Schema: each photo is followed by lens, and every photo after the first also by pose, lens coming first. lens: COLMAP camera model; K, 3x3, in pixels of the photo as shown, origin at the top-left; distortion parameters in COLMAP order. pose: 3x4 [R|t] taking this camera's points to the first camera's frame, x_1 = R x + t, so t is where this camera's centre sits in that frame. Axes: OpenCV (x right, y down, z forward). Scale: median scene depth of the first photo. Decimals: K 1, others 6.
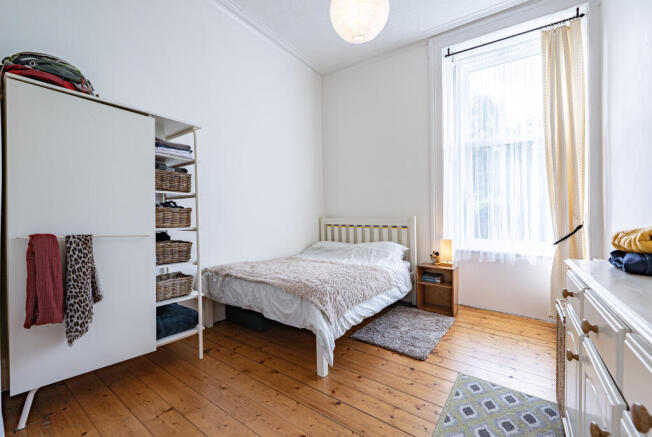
lens RADIAL K [[269.2, 0, 324.3], [0, 269.2, 212.9], [0, 0, 1]] dist [-0.008786, 0.000132]
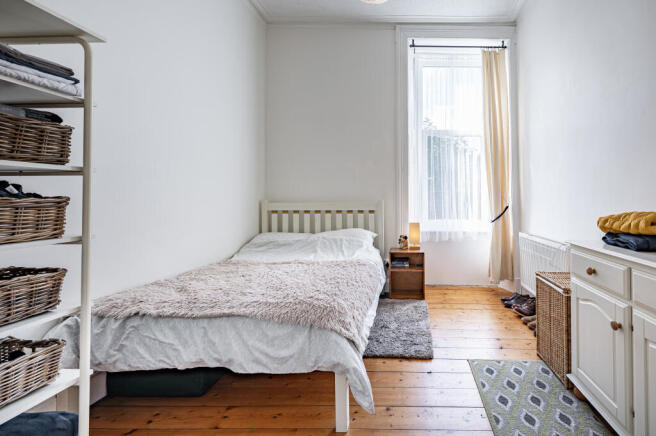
lens RADIAL K [[268.9, 0, 334.9], [0, 268.9, 174.0], [0, 0, 1]] dist [-0.001356, -0.001019]
pose [[0.820791, 0.028288, 0.570528, -0.382450], [-0.002640, 0.998950, -0.045732, -0.038660], [-0.571223, 0.036031, 0.820004, 0.334798]]
